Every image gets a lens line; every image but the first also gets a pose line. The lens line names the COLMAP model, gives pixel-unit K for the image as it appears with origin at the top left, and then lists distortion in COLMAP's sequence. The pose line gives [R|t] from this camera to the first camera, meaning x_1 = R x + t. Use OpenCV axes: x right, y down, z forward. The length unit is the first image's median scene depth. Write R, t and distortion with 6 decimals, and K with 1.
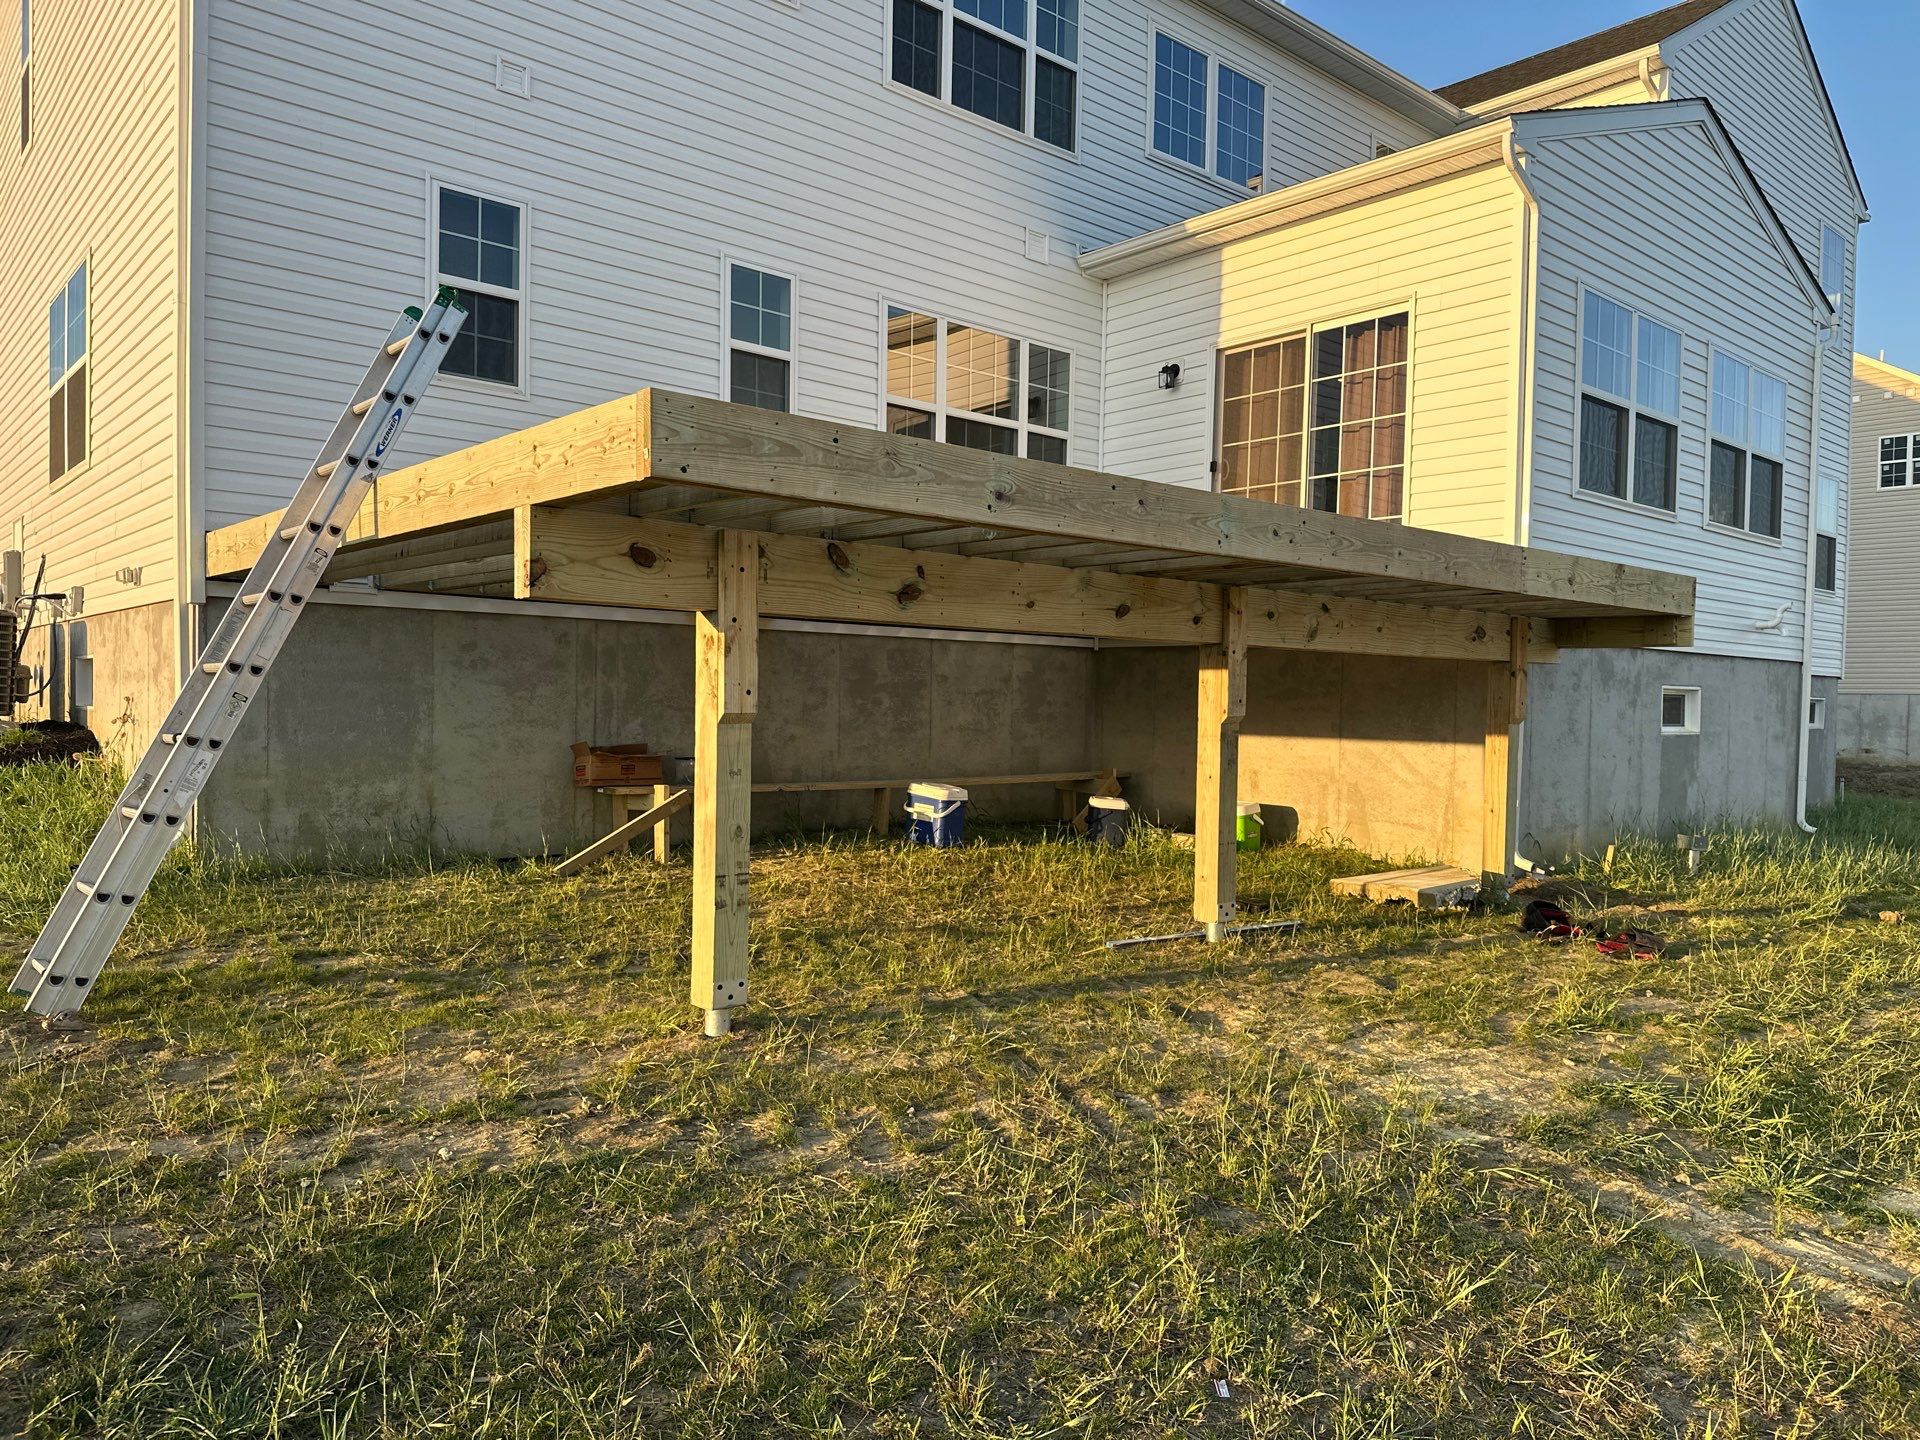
lens RADIAL K [[1353.0, 0, 975.0], [0, 1353.0, 734.2], [0, 0, 1]] dist [0.051389, -0.067202]
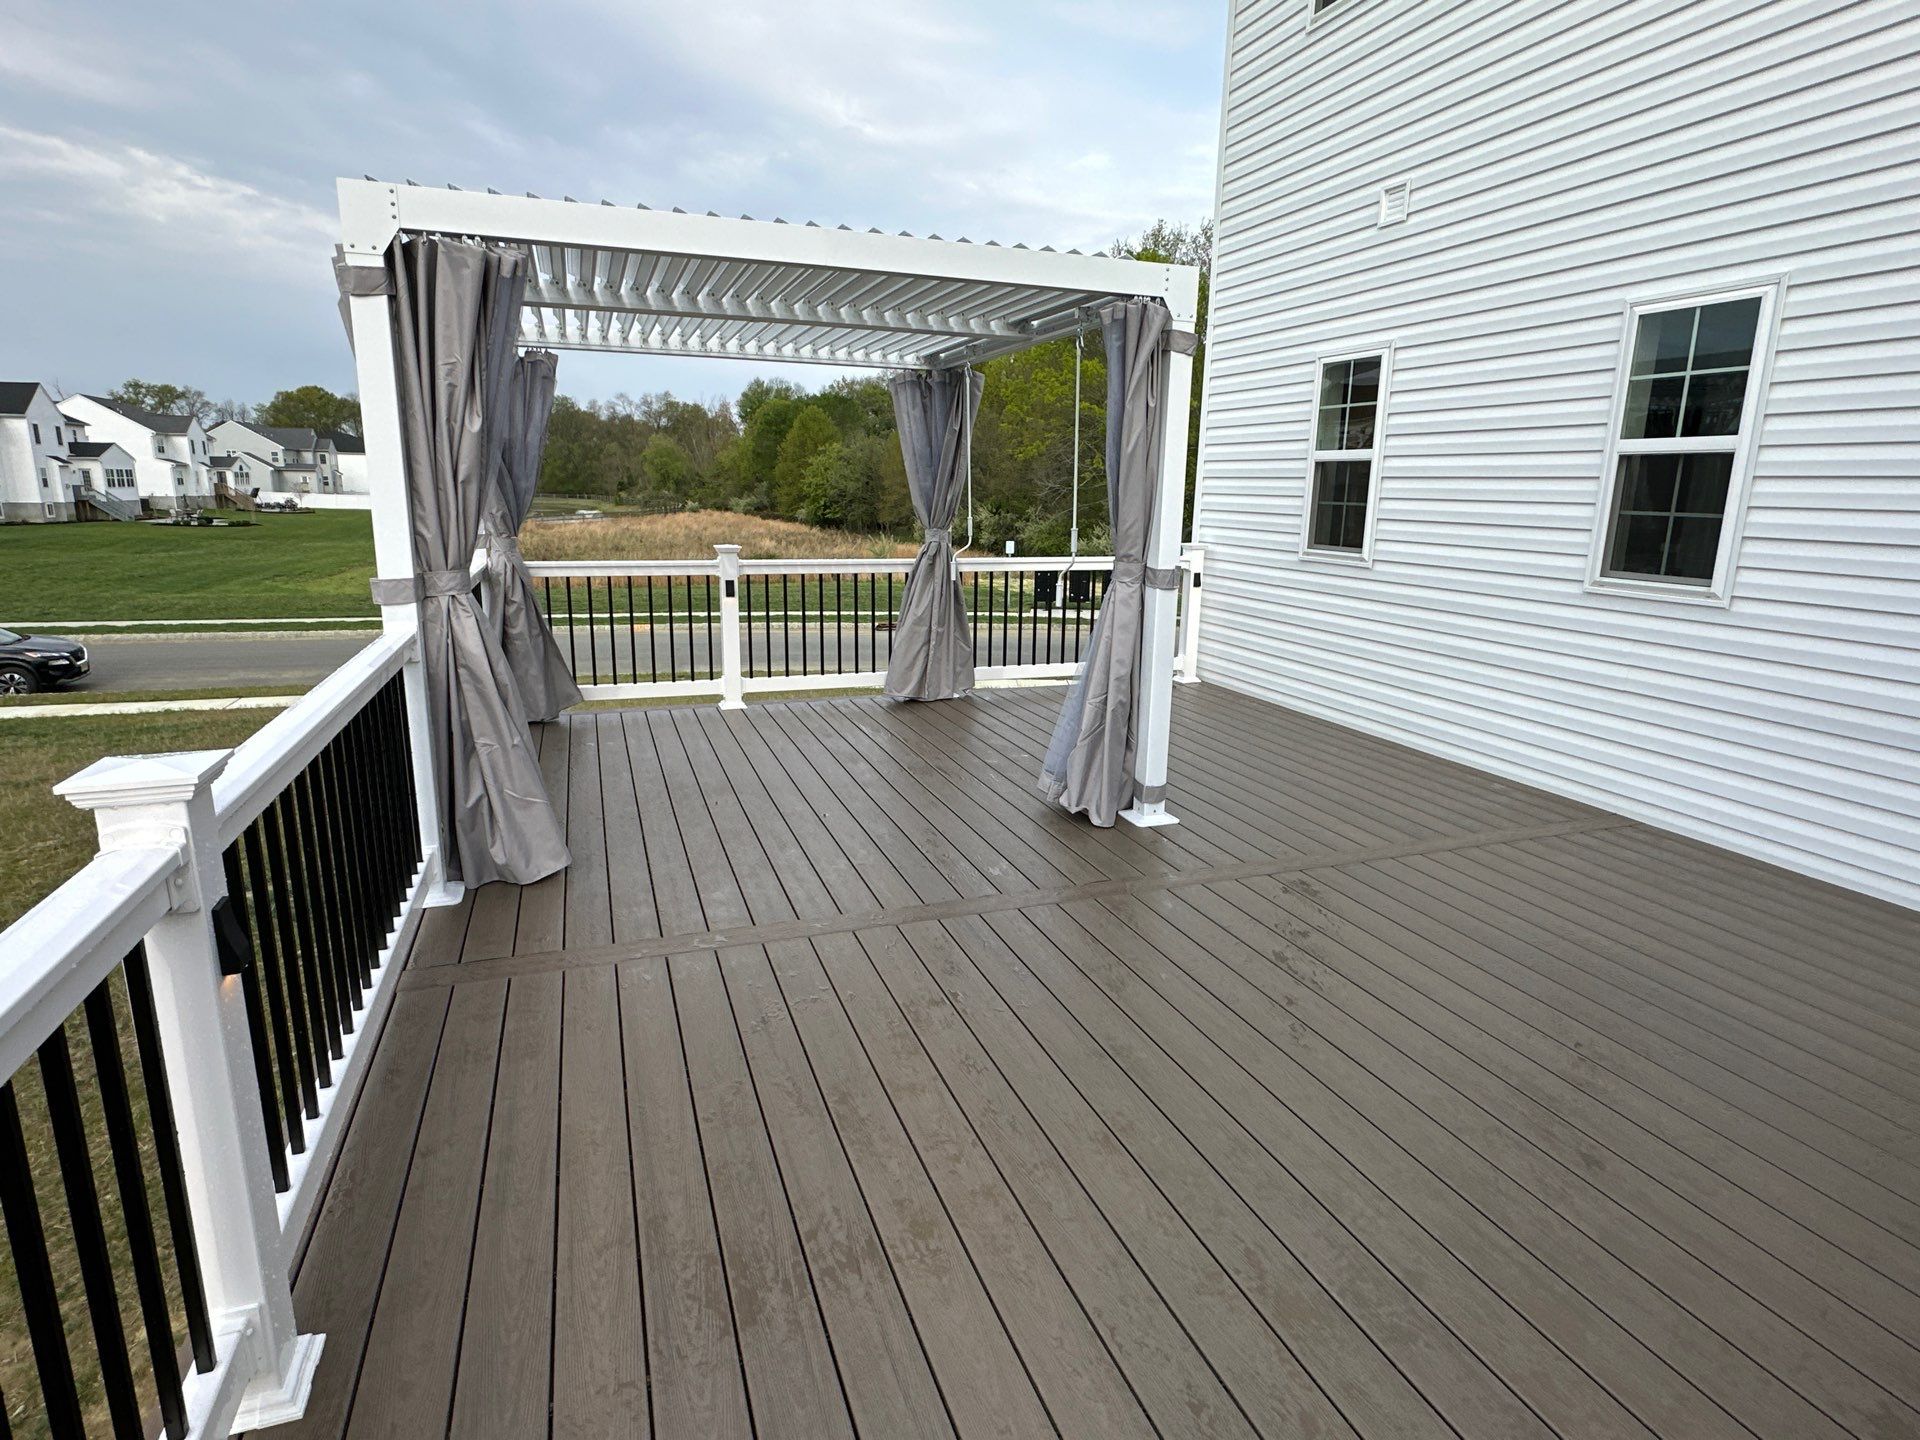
lens RADIAL K [[1026.4, 0, 960.8], [0, 1026.4, 714.8], [0, 0, 1]] dist [-0.006658, 0.003653]
pose [[-0.370711, 0.181503, -0.910840, 0.368481], [-0.046691, 0.975836, 0.213458, -0.243415], [0.927574, 0.121659, -0.353279, 0.863551]]
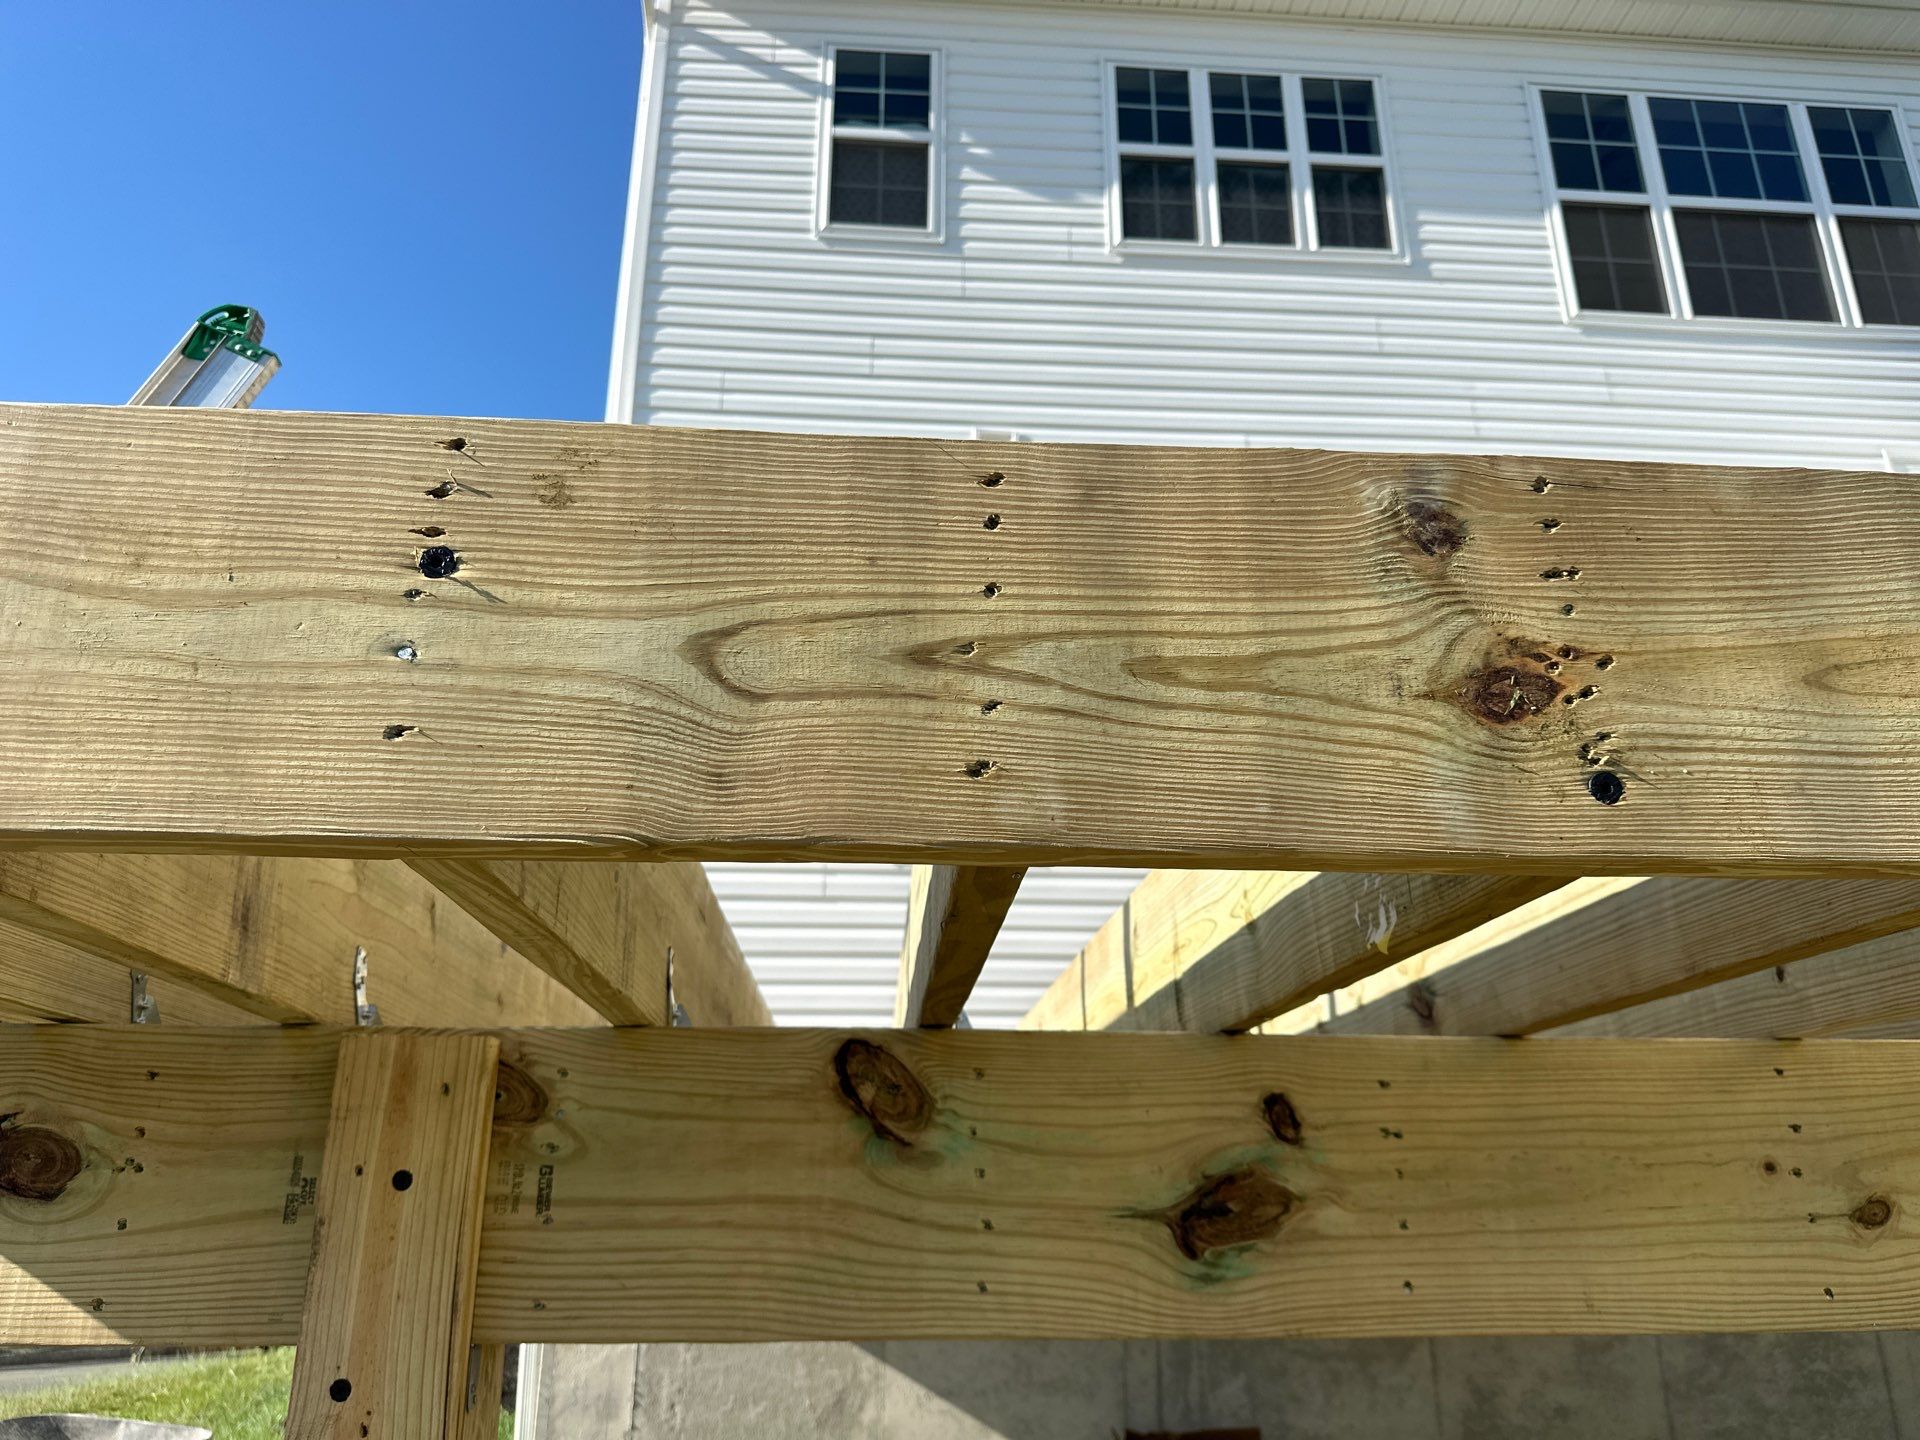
lens RADIAL K [[1353.0, 0, 978.9], [0, 1353.0, 729.9], [0, 0, 1]] dist [0.051389, -0.067202]
pose [[0.791772, -0.220798, -0.569514, 0.042645], [-0.000242, 0.932267, -0.361772, -0.051716], [0.610817, 0.286578, 0.738089, 0.409124]]
